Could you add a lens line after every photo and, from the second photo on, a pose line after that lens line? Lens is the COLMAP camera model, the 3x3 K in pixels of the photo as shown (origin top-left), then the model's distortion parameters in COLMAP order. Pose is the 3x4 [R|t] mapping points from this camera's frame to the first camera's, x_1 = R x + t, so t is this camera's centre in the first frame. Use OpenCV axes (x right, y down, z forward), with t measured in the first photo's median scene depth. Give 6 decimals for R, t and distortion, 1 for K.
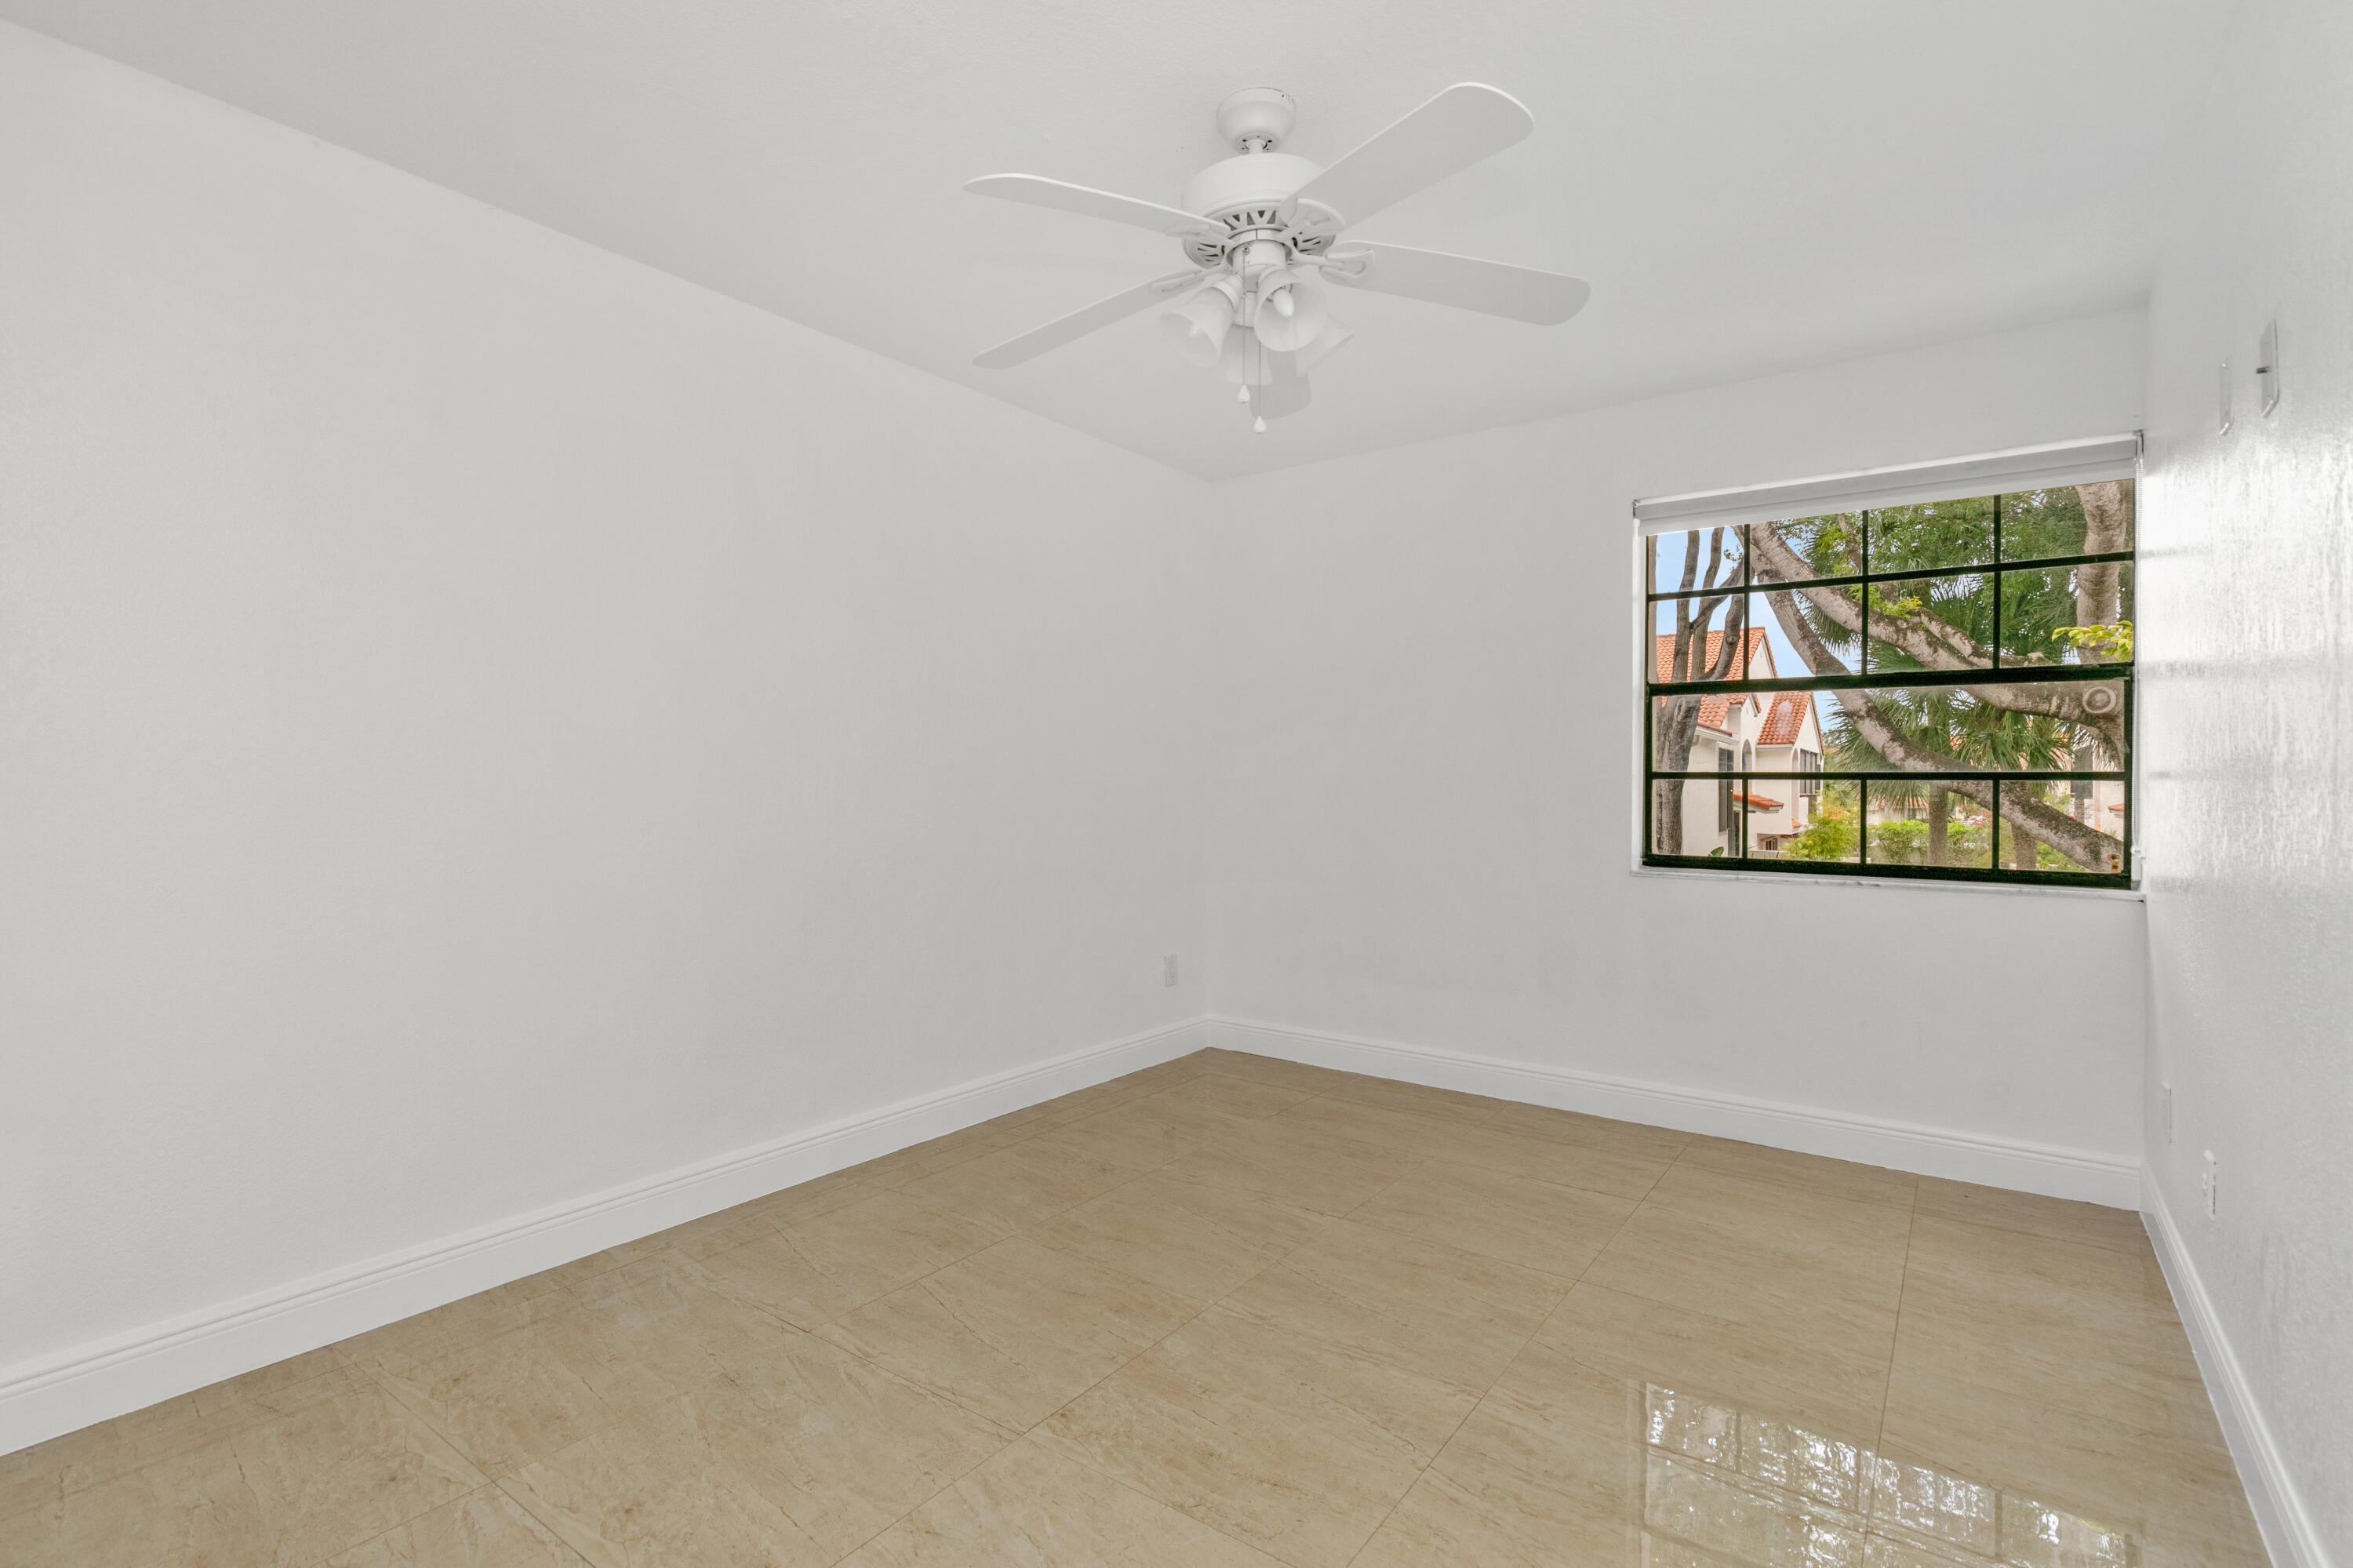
lens RADIAL K [[1116.0, 0, 1163.6], [0, 1116.0, 775.4], [0, 0, 1]] dist [-0.004140, 0.002606]
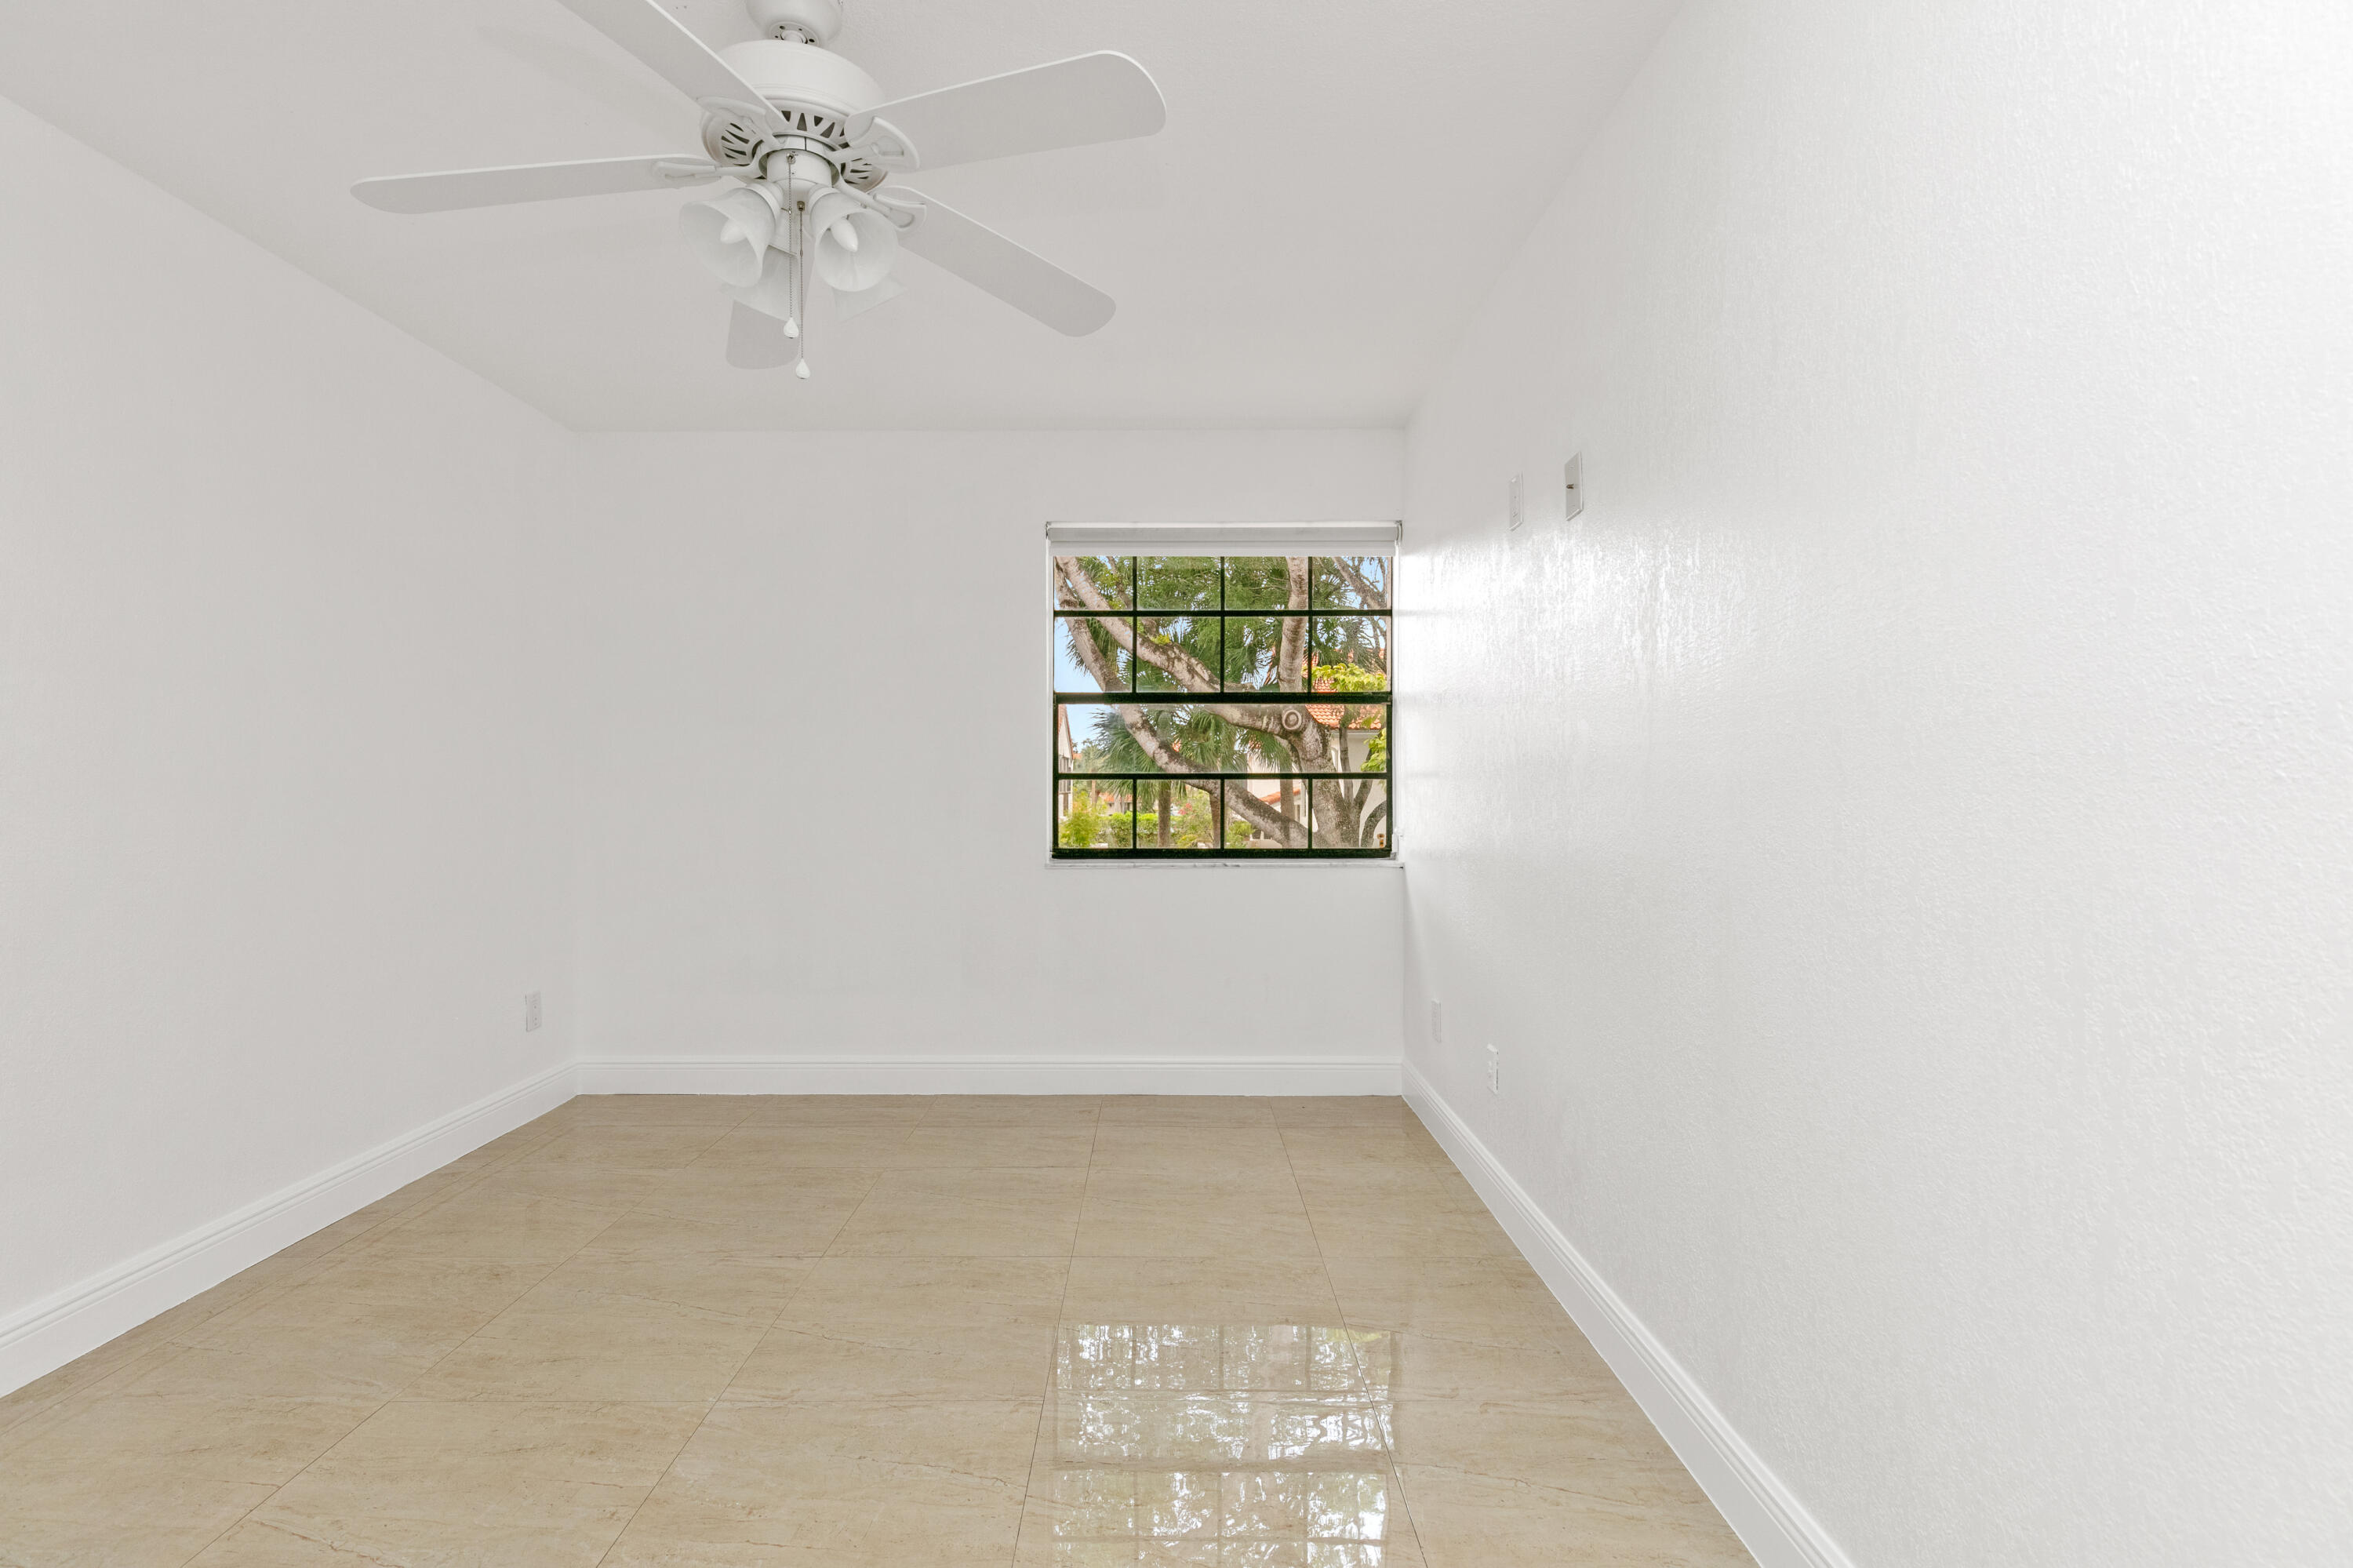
lens RADIAL K [[1069.6, 0, 1172.7], [0, 1069.6, 790.6], [0, 0, 1]] dist [0.012115, -0.003105]
pose [[0.808319, -0.010118, 0.588658, -0.119788], [0.002306, 0.999899, 0.014019, -0.000466], [-0.588740, -0.009974, 0.808261, 0.110161]]
